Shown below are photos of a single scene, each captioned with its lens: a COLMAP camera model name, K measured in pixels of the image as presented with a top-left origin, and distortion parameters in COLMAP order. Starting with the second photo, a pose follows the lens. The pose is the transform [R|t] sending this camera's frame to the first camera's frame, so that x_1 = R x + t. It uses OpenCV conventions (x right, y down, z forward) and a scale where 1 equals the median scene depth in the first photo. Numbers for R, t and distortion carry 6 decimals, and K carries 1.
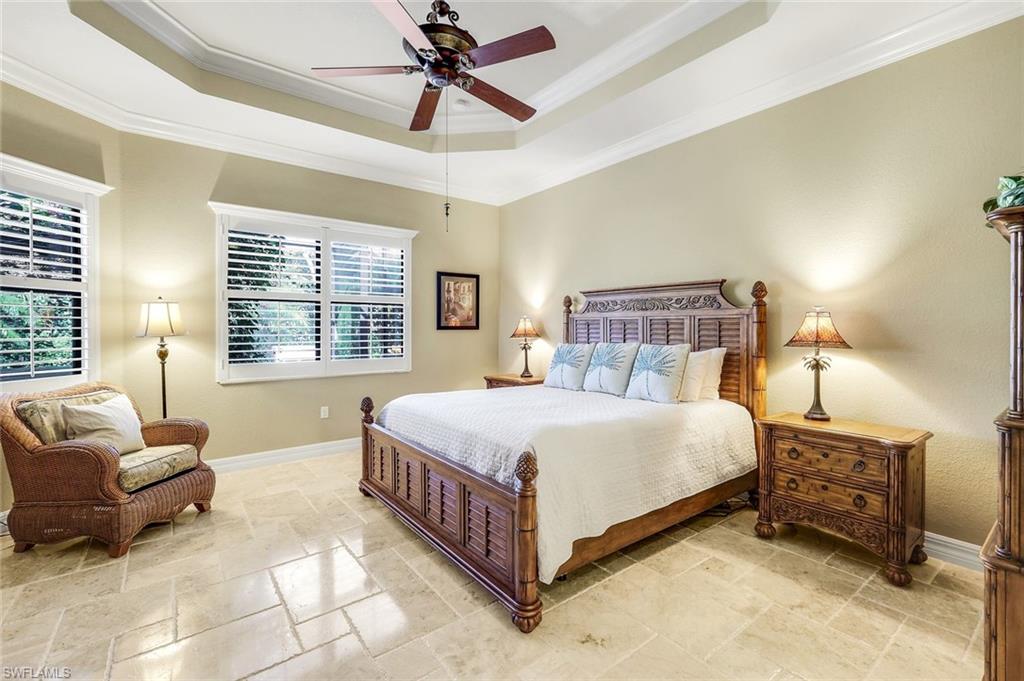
lens RADIAL K [[451.1, 0, 515.6], [0, 451.1, 334.8], [0, 0, 1]] dist [0.003707, 0.000344]
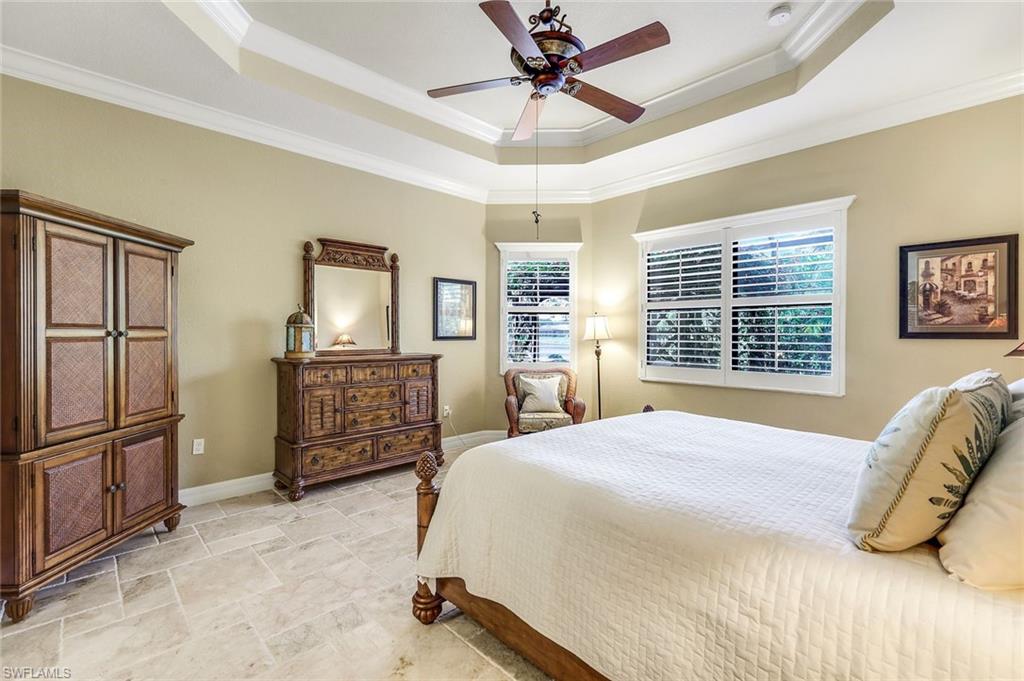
lens RADIAL K [[451.1, 0, 519.1], [0, 451.1, 339.0], [0, 0, 1]] dist [0.003707, 0.000344]
pose [[0.111366, 0.013264, -0.993691, 0.459301], [-0.018878, 0.999759, 0.011229, -0.008450], [0.993600, 0.017509, 0.111589, 0.459074]]
